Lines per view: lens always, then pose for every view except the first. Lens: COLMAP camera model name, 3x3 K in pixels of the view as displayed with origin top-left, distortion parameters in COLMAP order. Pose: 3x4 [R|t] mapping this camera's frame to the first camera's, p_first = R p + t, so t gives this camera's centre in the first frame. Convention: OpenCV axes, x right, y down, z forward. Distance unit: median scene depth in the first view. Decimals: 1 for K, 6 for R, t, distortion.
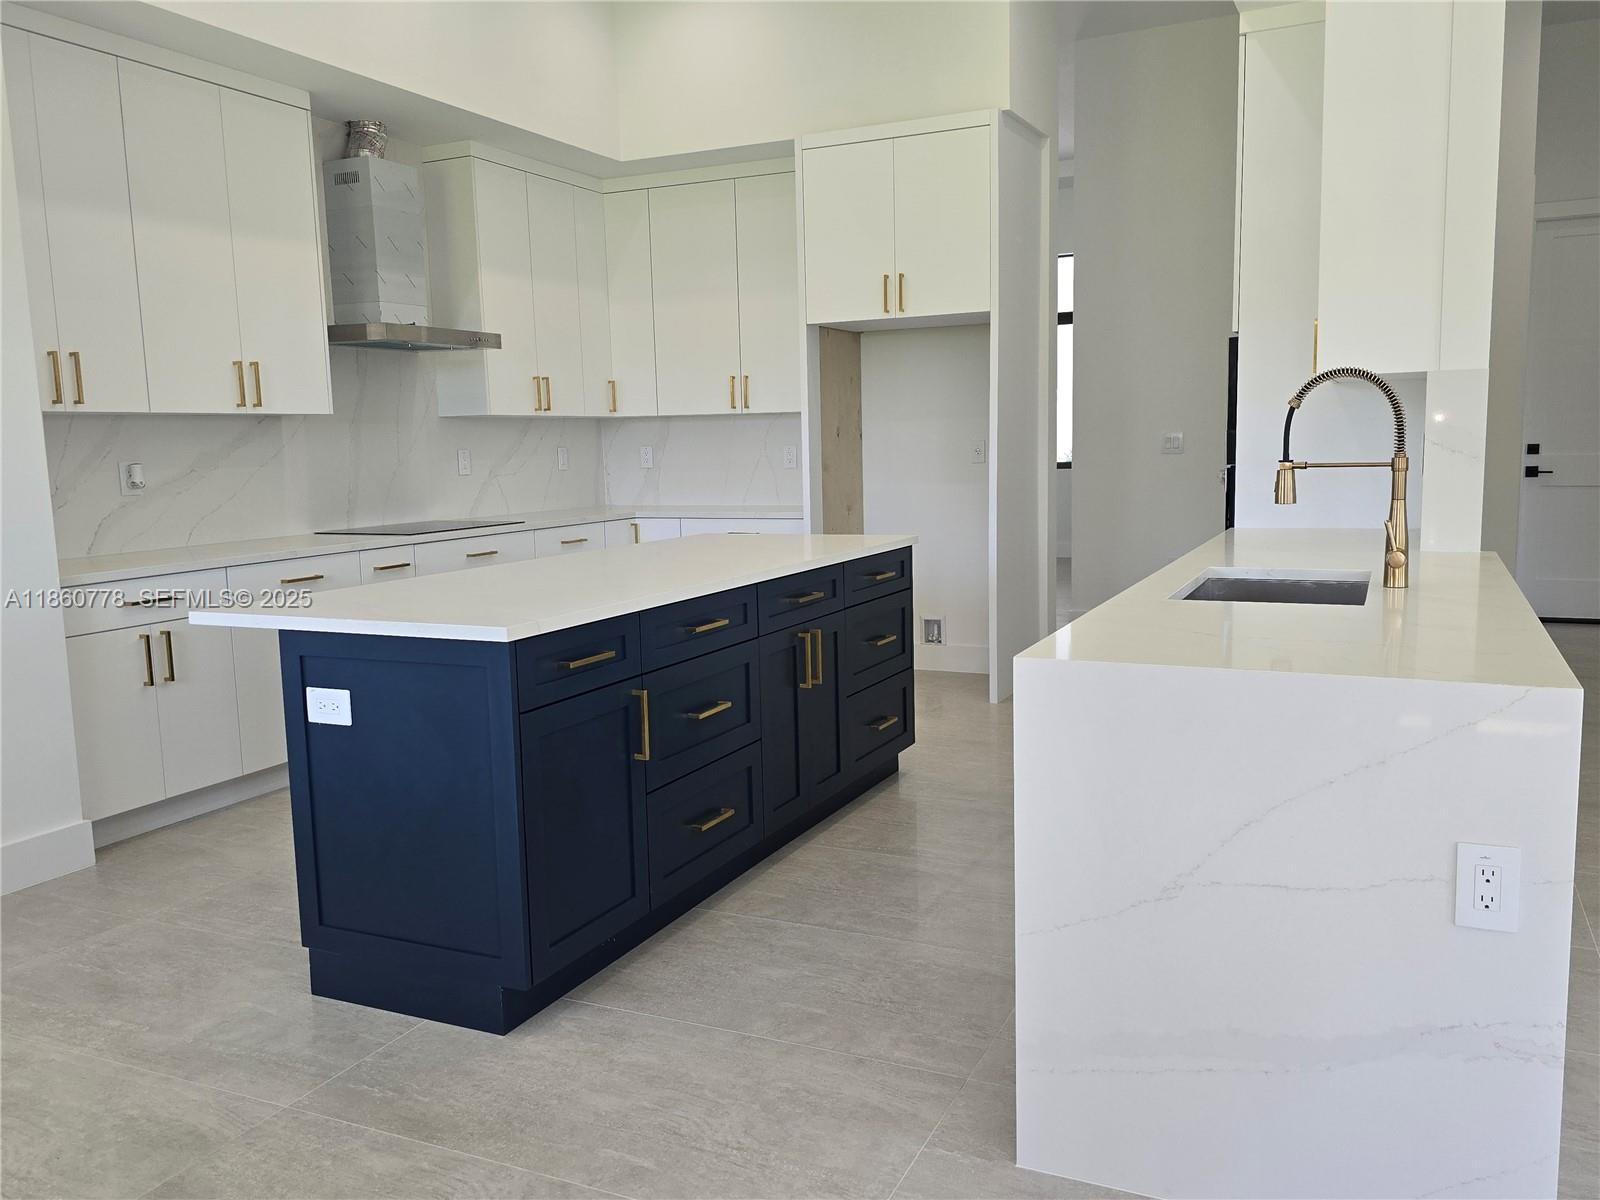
lens RADIAL K [[1280.2, 0, 784.2], [0, 1280.2, 617.9], [0, 0, 1]] dist [0.027844, -0.063782]
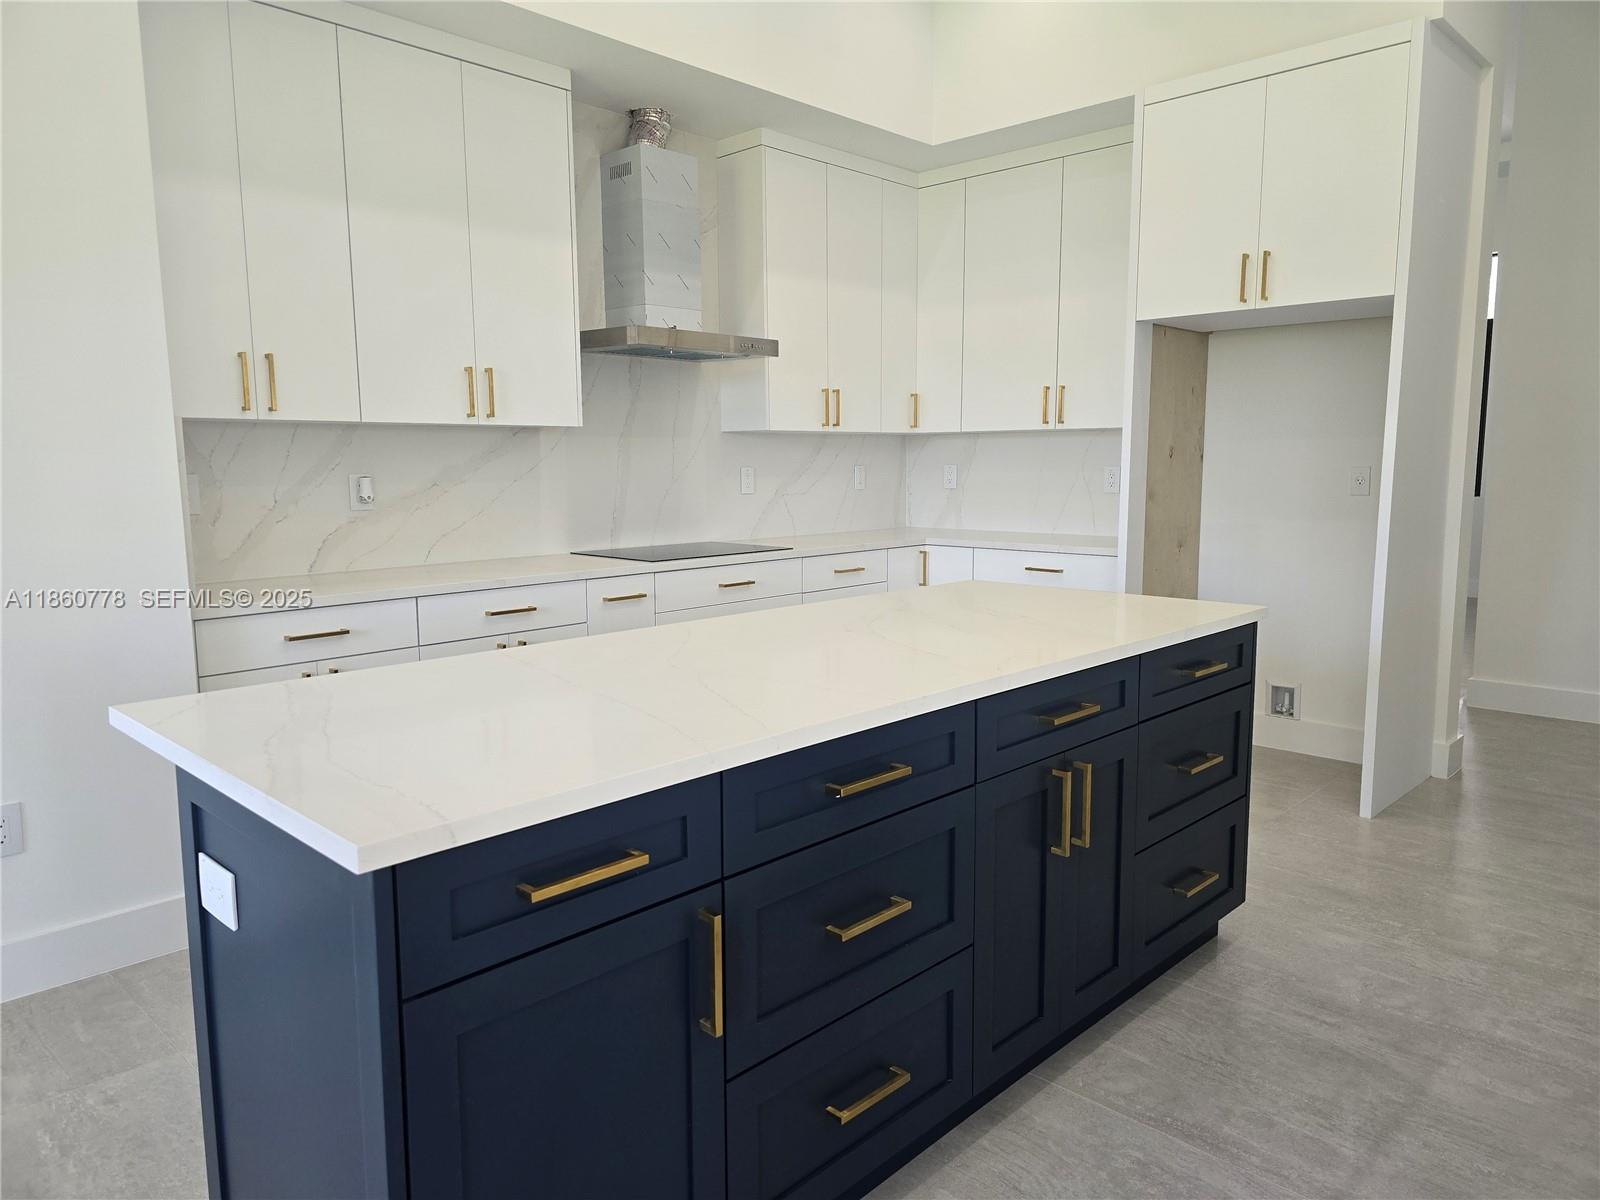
lens RADIAL K [[1106.1, 0, 791.5], [0, 1106.1, 581.6], [0, 0, 1]] dist [0.040970, -0.012135]
pose [[0.950785, 0.054437, -0.305033, 0.037235], [-0.060537, 0.998110, -0.010568, -0.049640], [0.303881, 0.028513, 0.952283, 0.299363]]
